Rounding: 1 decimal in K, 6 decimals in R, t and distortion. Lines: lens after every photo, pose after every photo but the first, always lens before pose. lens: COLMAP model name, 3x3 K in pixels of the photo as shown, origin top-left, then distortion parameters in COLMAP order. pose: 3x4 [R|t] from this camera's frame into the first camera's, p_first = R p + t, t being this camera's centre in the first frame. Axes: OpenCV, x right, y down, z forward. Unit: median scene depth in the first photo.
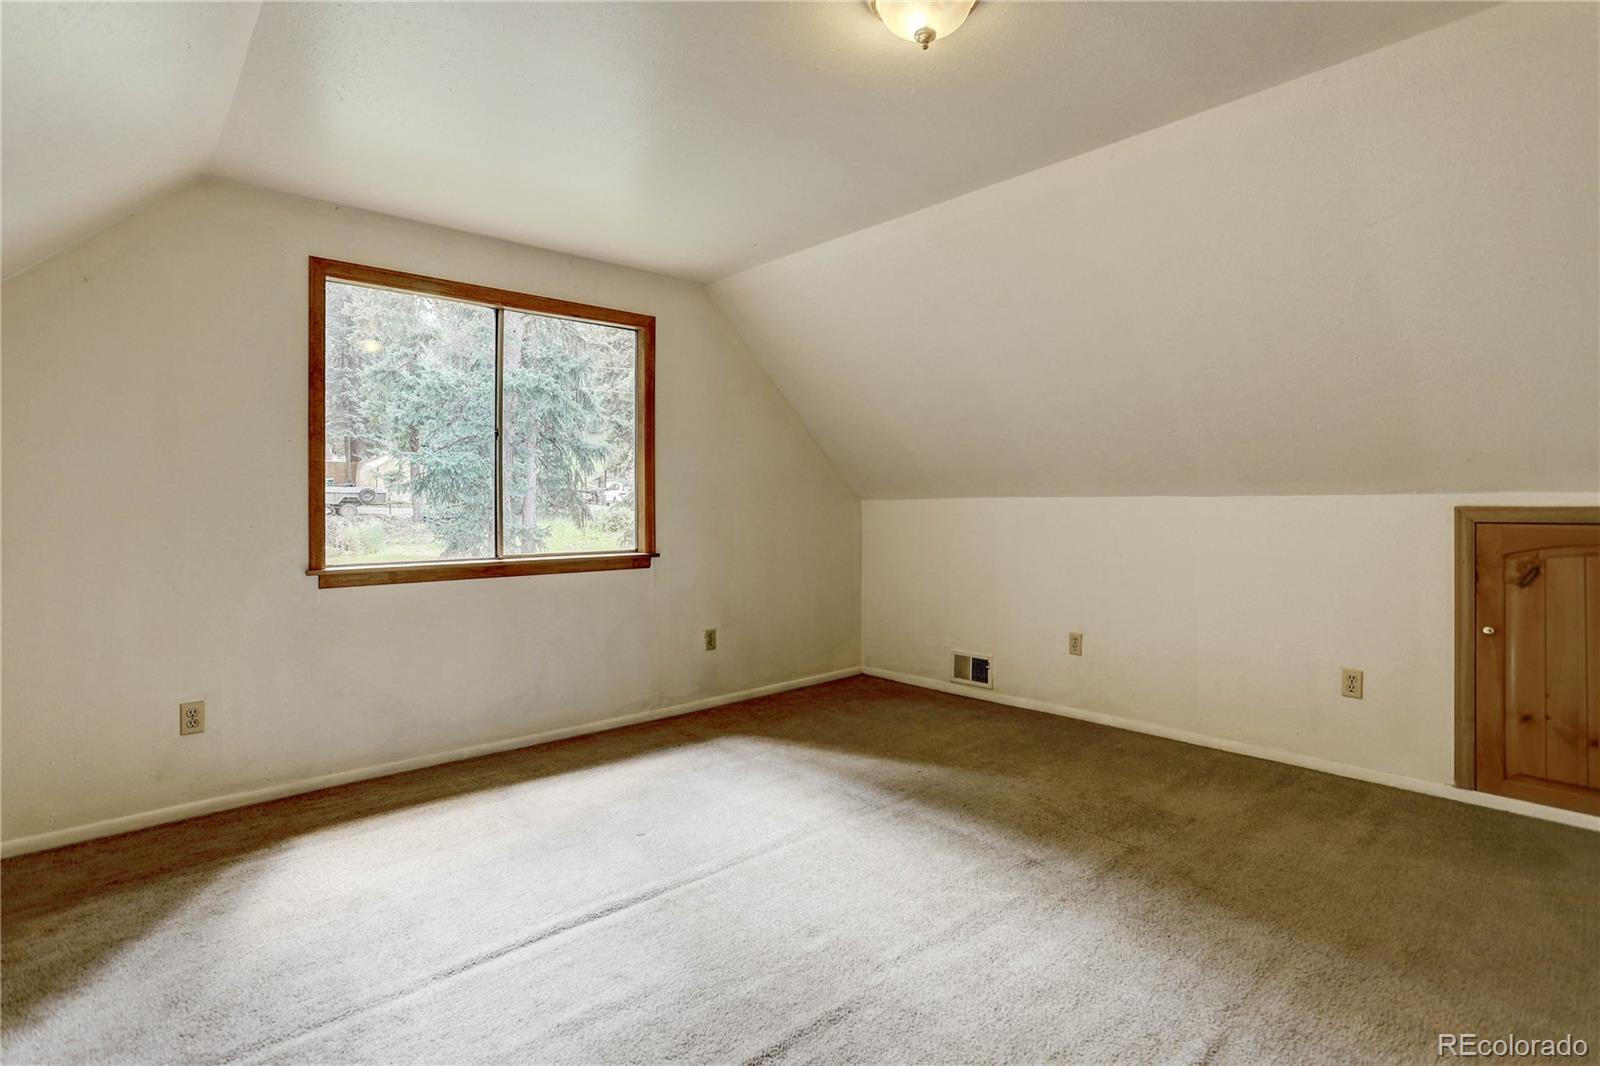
lens RADIAL K [[799.0, 0, 797.7], [0, 799.0, 518.2], [0, 0, 1]] dist [-0.047468, 0.025680]
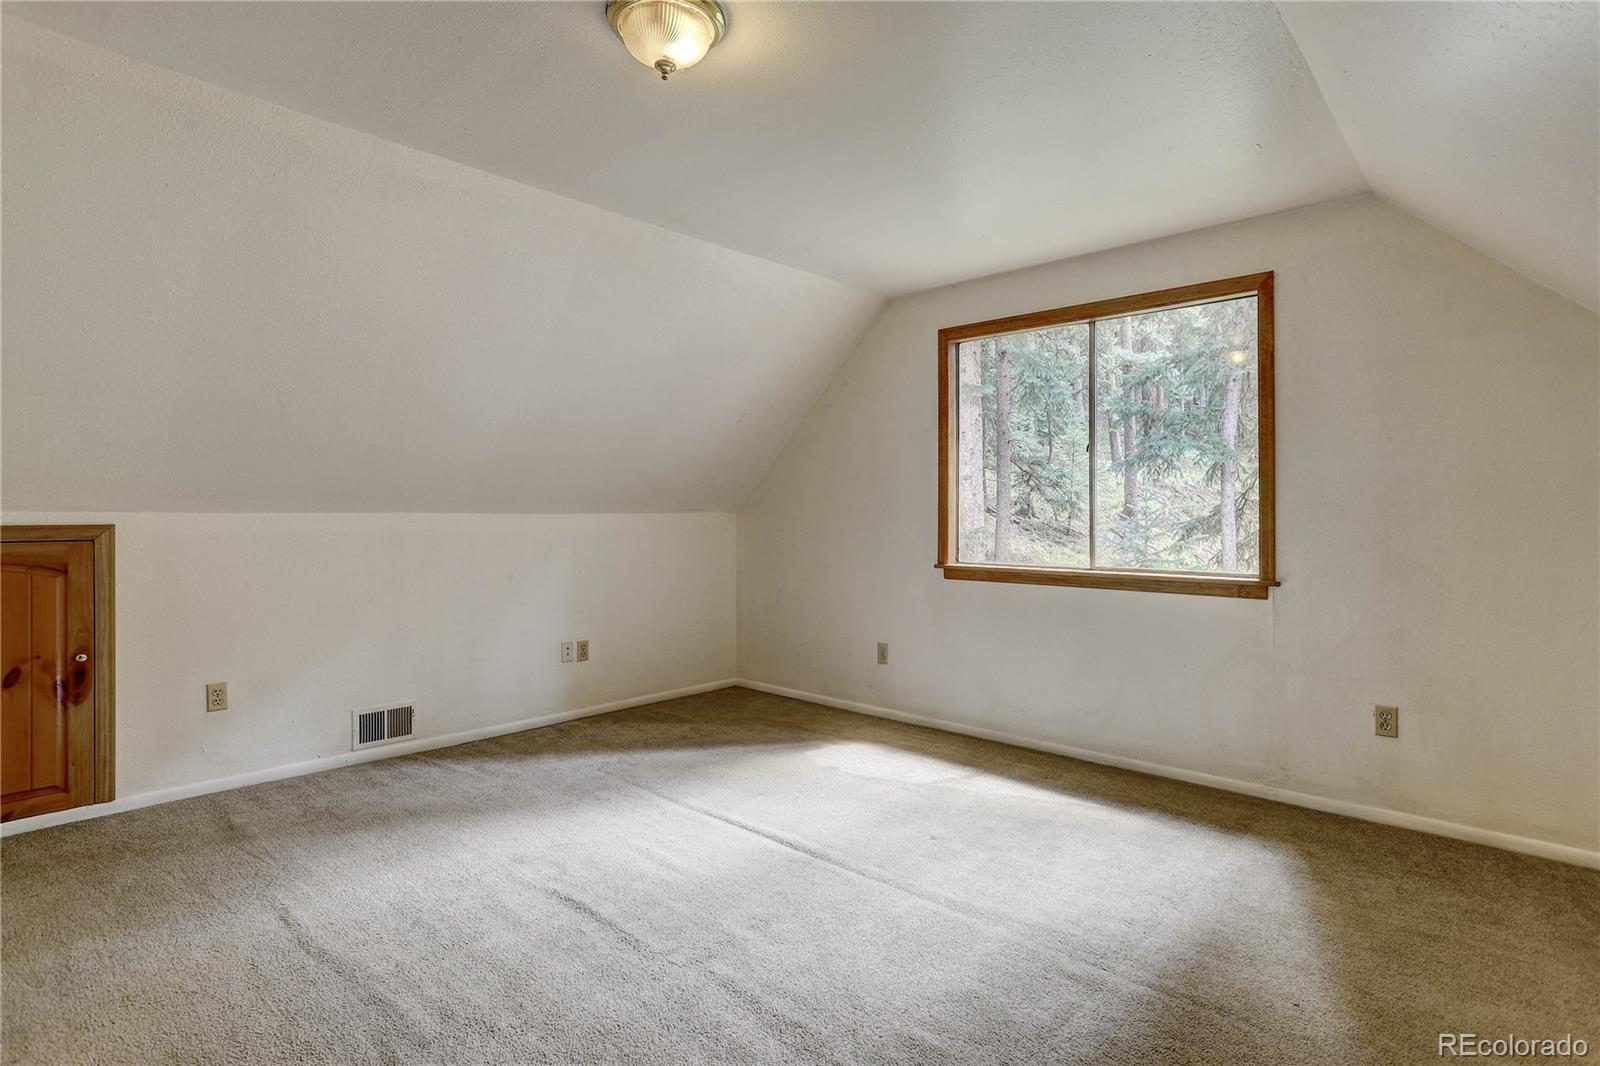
lens RADIAL K [[799.0, 0, 794.9], [0, 799.0, 524.8], [0, 0, 1]] dist [-0.047468, 0.025680]
pose [[0.077947, 0.015205, -0.996842, 0.638161], [-0.020735, 0.999692, 0.013628, -0.013004], [0.996742, 0.019607, 0.078239, 0.579960]]
